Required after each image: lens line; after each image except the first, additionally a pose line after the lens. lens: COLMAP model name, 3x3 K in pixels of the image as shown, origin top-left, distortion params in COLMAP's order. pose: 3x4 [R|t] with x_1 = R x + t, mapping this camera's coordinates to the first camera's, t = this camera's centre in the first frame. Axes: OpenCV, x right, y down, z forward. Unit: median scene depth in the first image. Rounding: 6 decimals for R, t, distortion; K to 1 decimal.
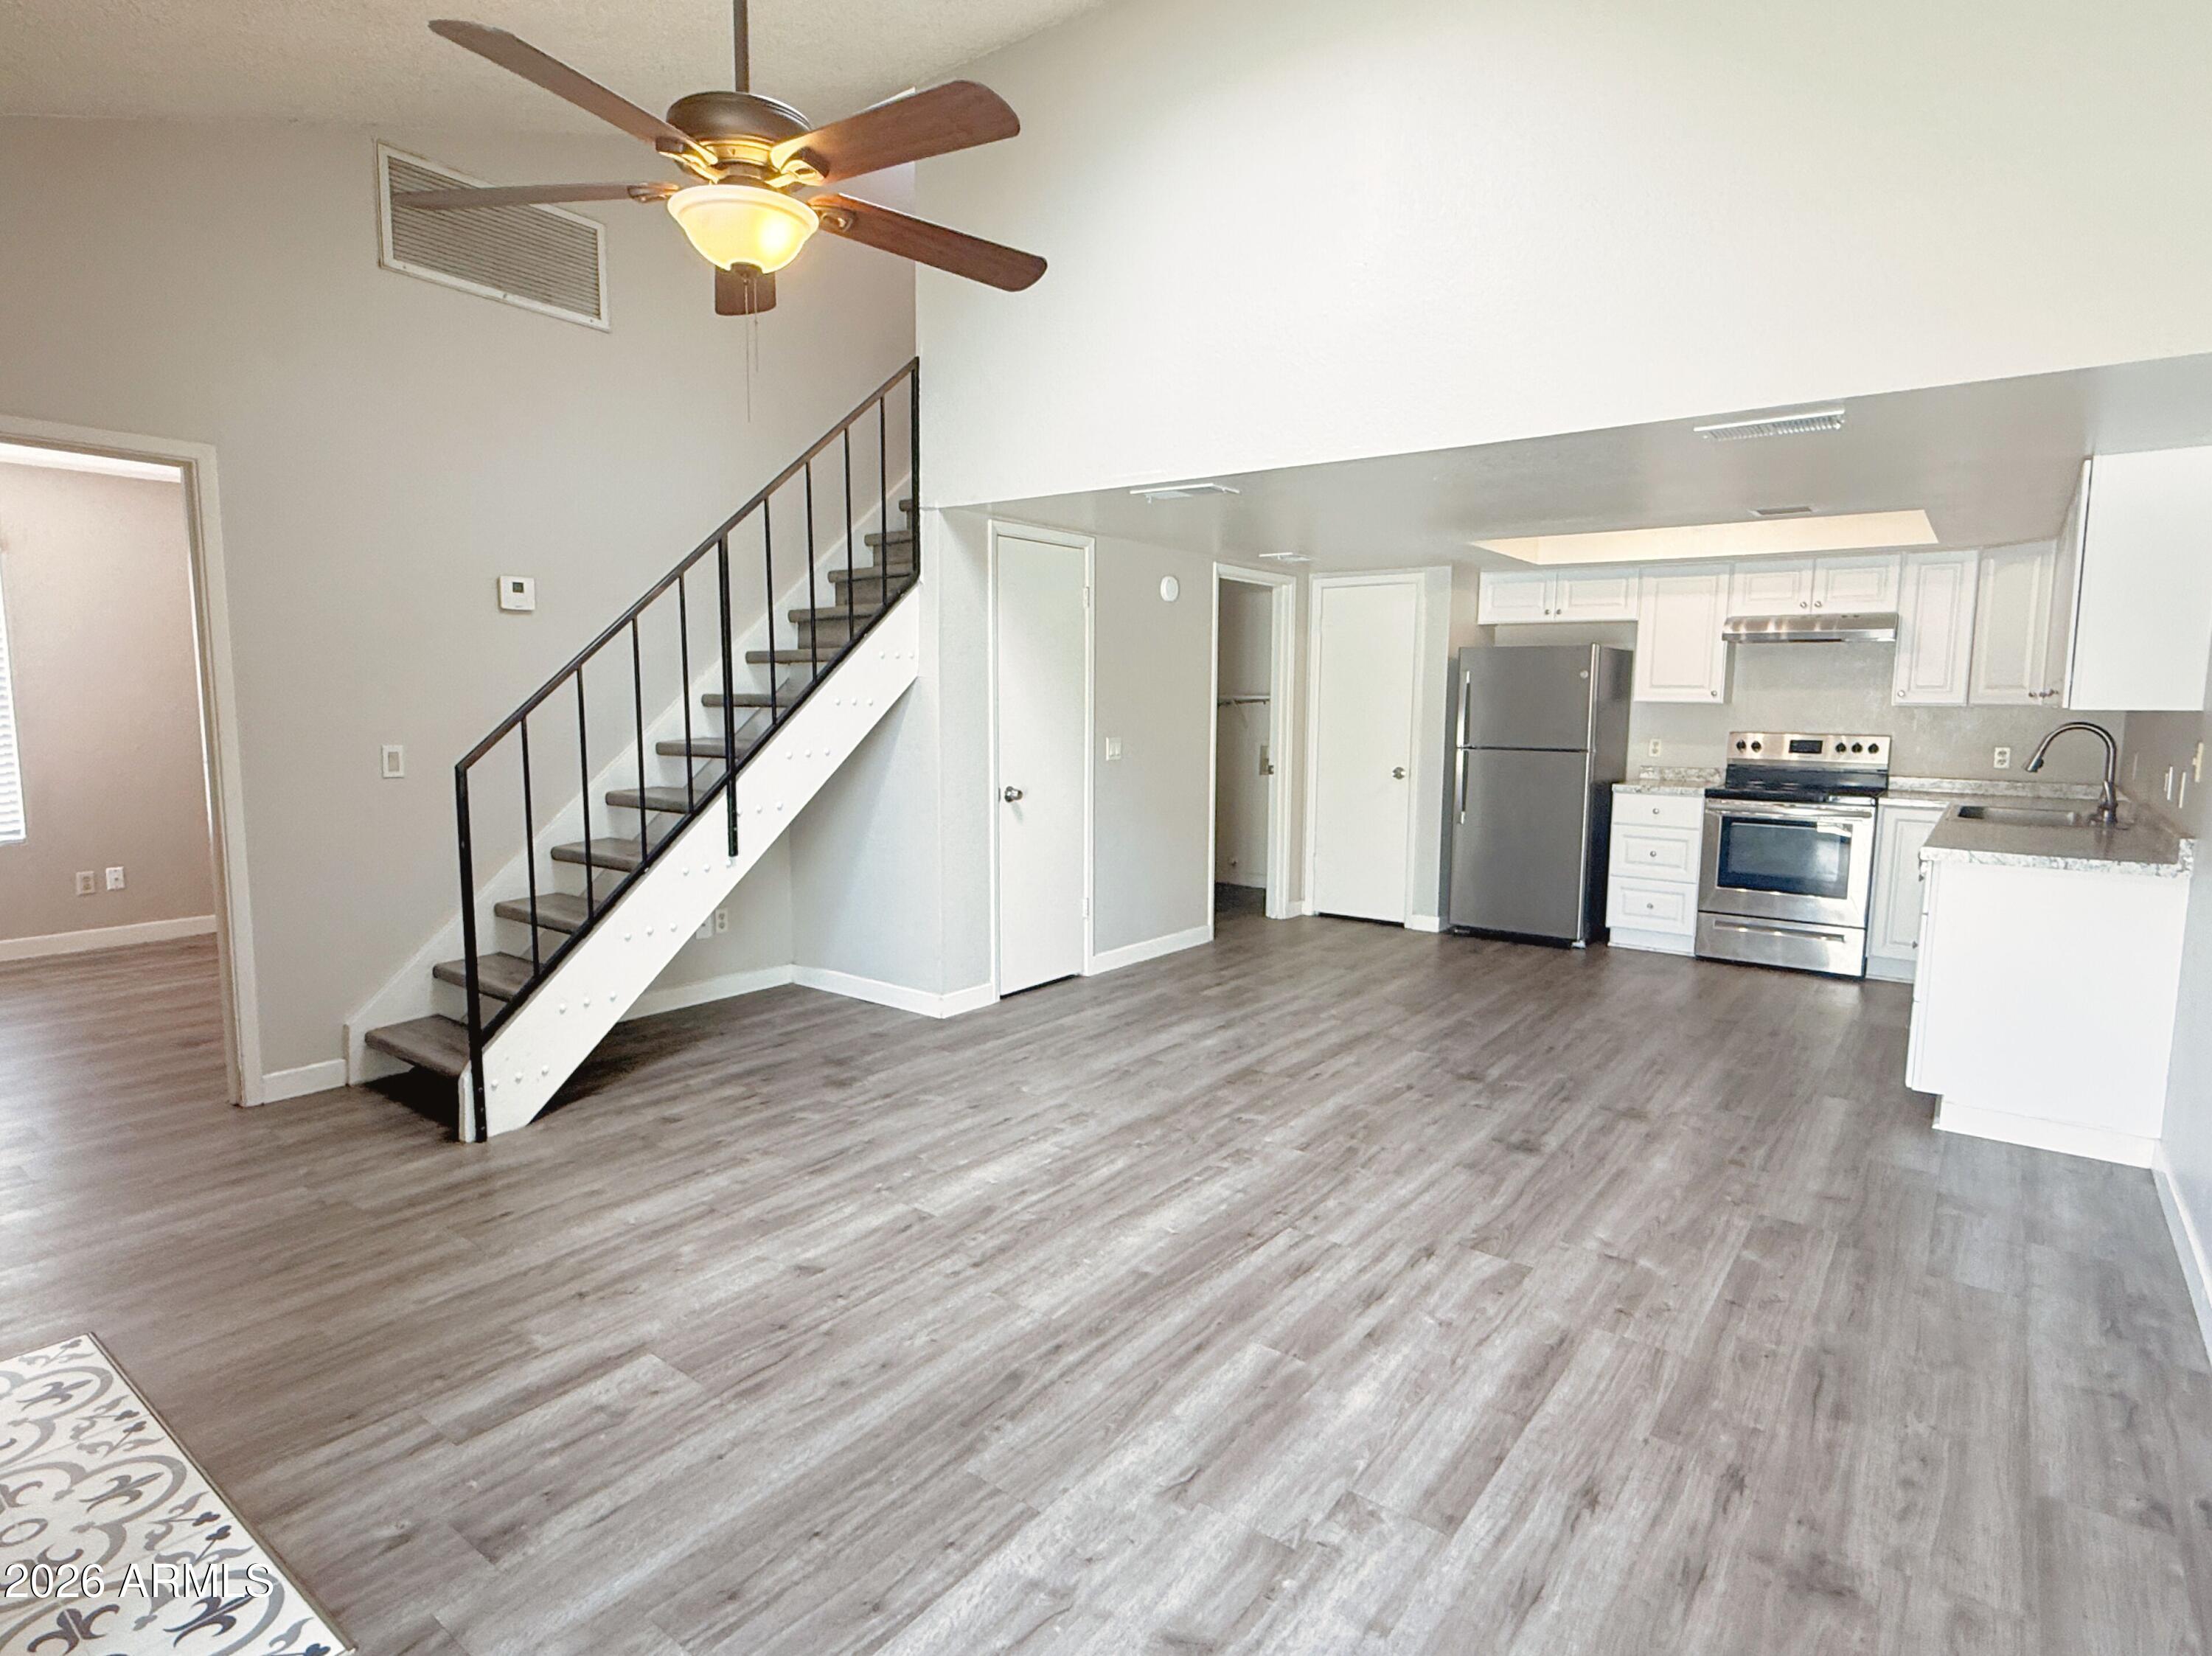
lens RADIAL K [[1173.1, 0, 1107.7], [0, 1173.1, 834.5], [0, 0, 1]] dist [-0.000810, 0.000131]
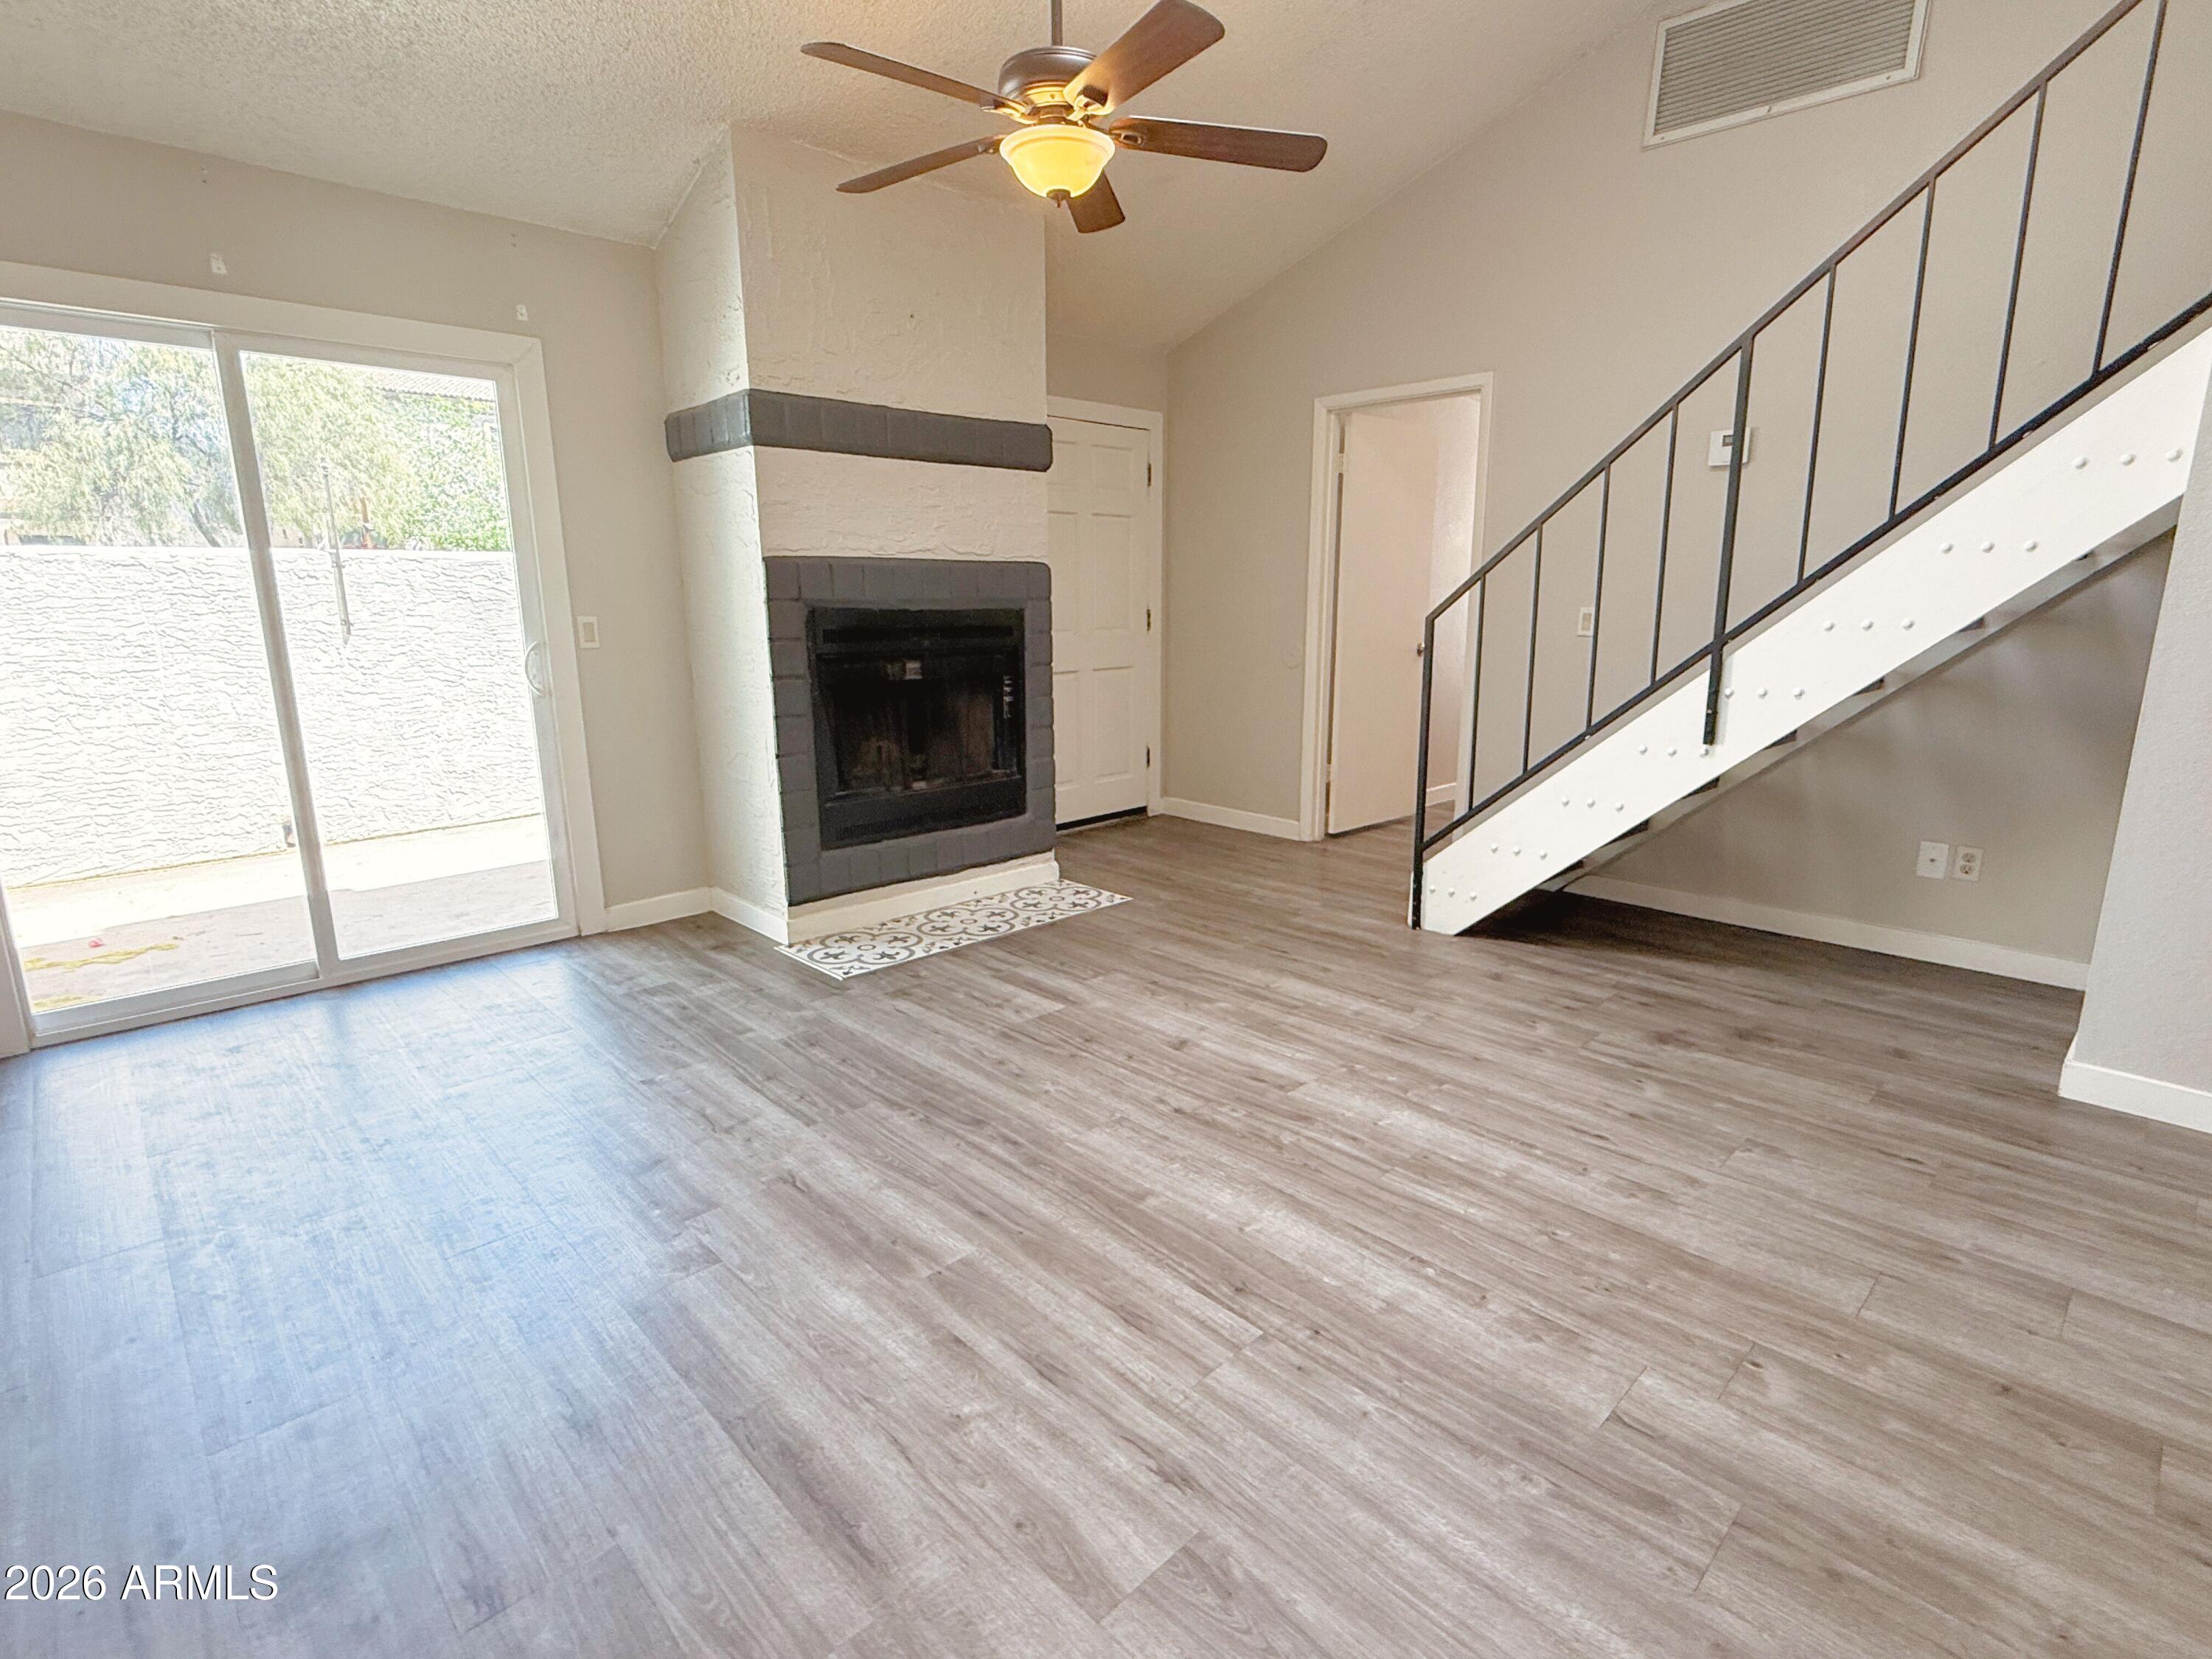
lens RADIAL K [[1090.6, 0, 1108.9], [0, 1090.6, 834.9], [0, 0, 1]] dist [-0.000359, 0.000912]
pose [[-0.154240, 0.204047, -0.966734, 0.666770], [-0.112495, 0.968453, 0.222358, -0.056868], [0.981608, 0.143050, -0.126420, 0.906418]]
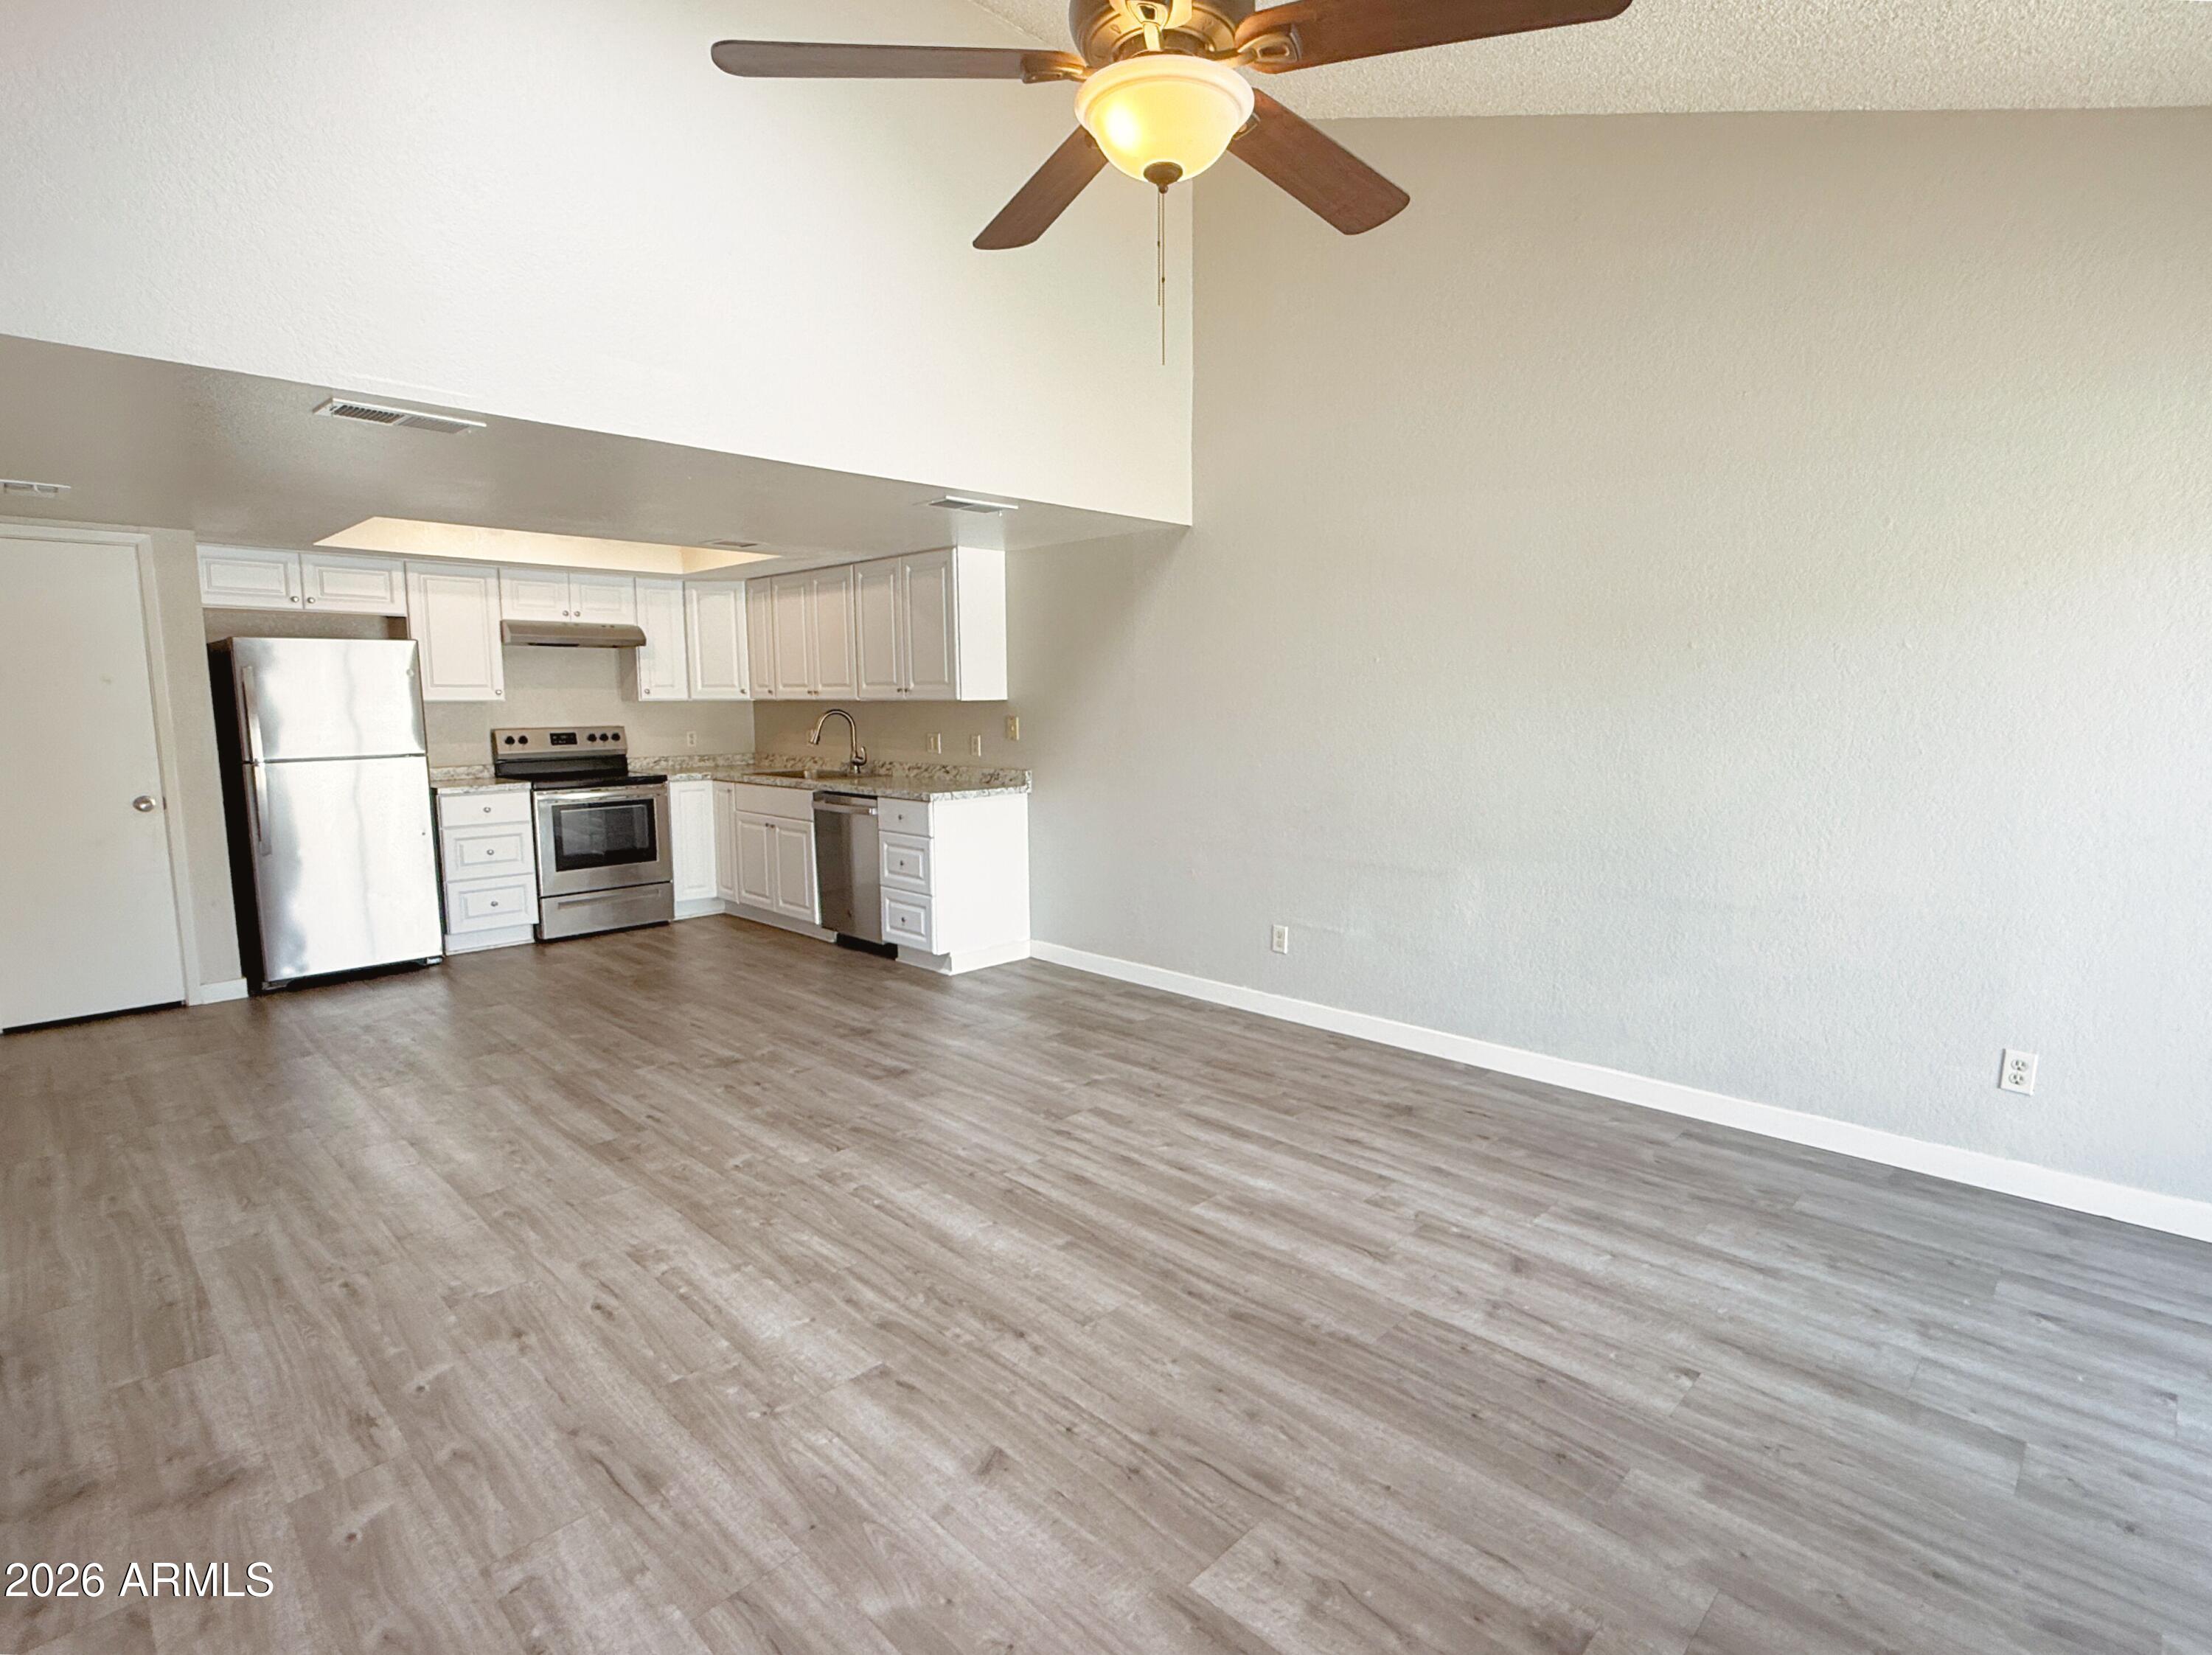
lens RADIAL K [[1100.6, 0, 1109.8], [0, 1100.6, 821.3], [0, 0, 1]] dist [-0.000931, -0.000221]
pose [[0.129041, -0.123351, 0.983937, -0.777765], [0.123864, 0.986467, 0.107424, -0.089774], [-0.983873, 0.108012, 0.142573, 0.680789]]
